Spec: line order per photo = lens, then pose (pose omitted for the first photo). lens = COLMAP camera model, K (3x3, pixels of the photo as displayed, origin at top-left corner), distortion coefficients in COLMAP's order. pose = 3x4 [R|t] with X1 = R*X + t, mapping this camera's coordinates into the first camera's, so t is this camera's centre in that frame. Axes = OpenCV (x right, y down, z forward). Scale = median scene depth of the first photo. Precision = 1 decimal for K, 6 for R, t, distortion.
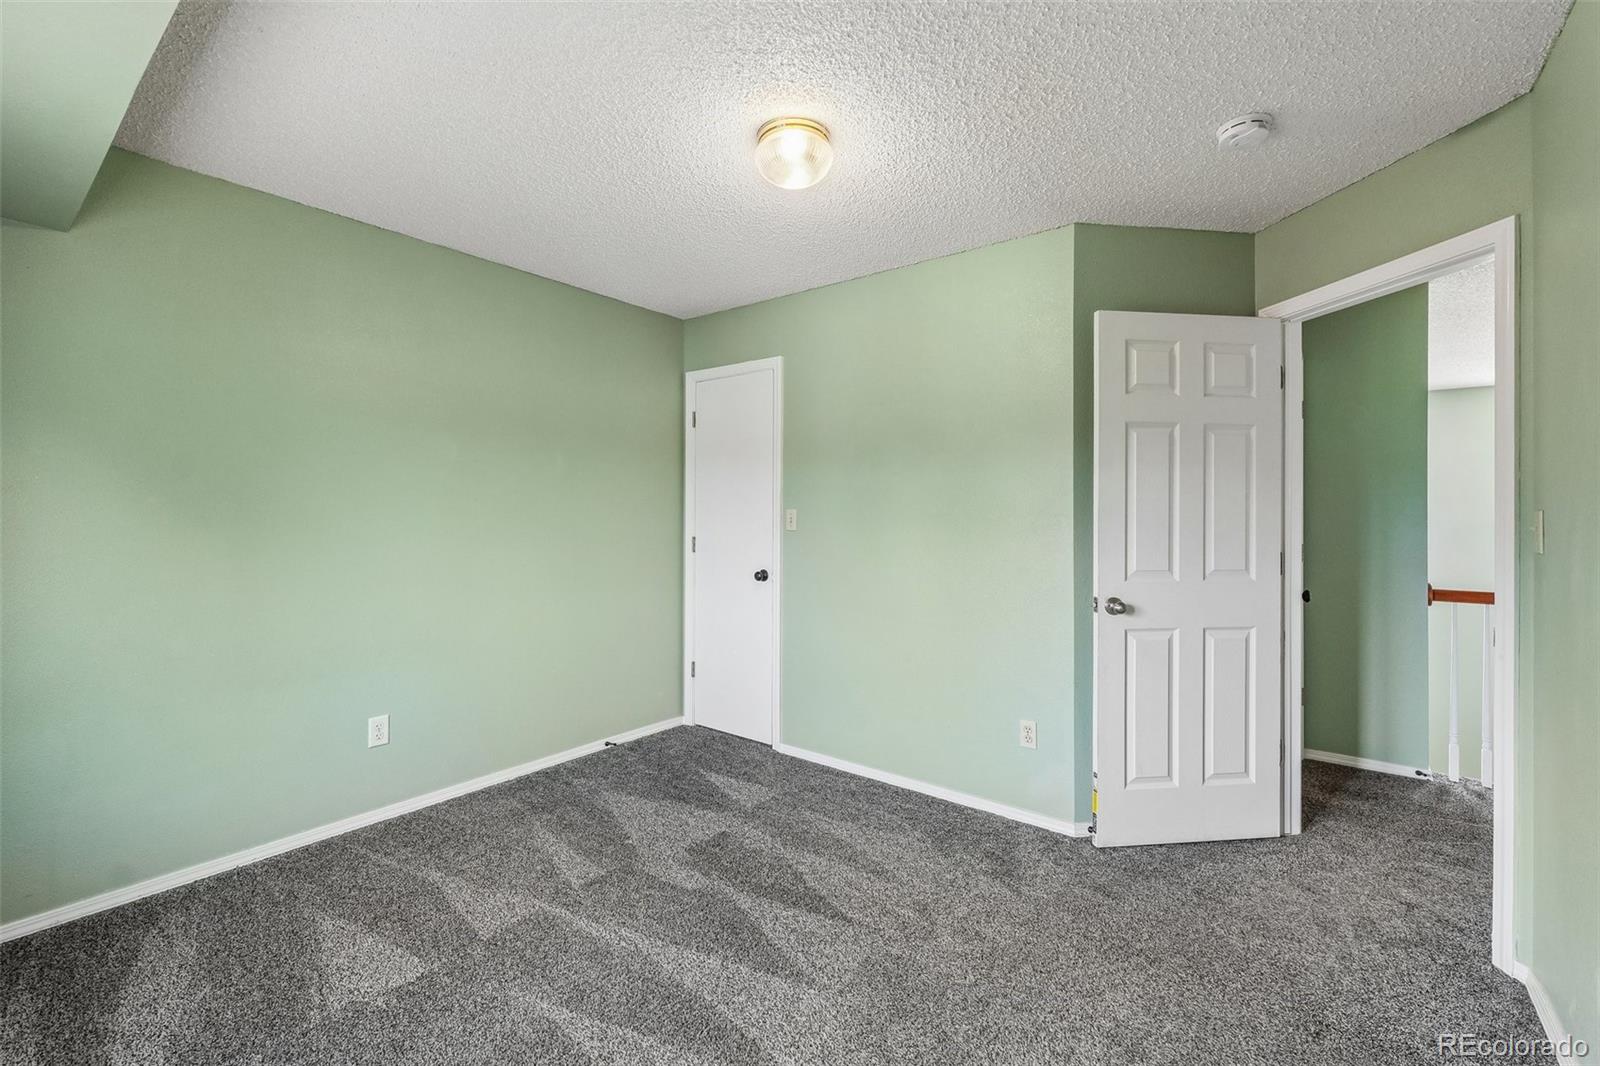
lens RADIAL K [[675.2, 0, 797.6], [0, 675.2, 520.9], [0, 0, 1]] dist [-0.001439, -0.000064]
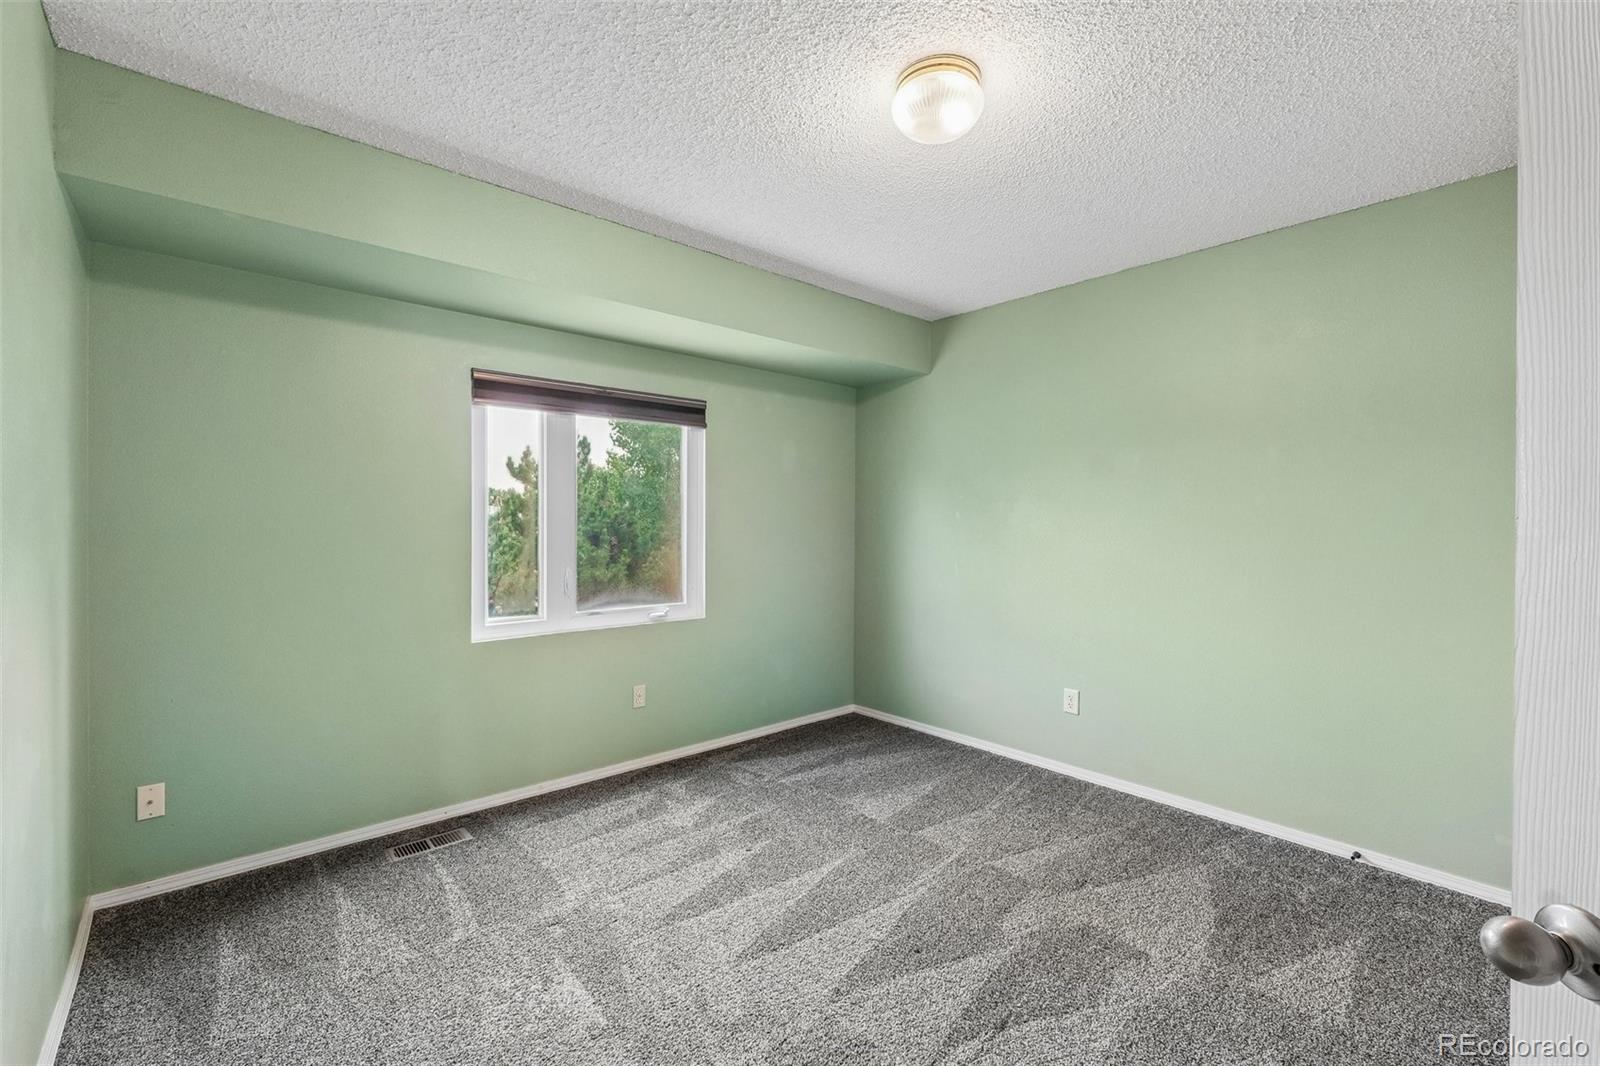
lens RADIAL K [[675.2, 0, 797.9], [0, 675.2, 523.0], [0, 0, 1]] dist [-0.001439, -0.000064]
pose [[-0.179410, -0.002634, -0.983771, 0.694532], [-0.019229, 0.999815, 0.000830, 0.001631], [0.983587, 0.019065, -0.179427, 0.770604]]
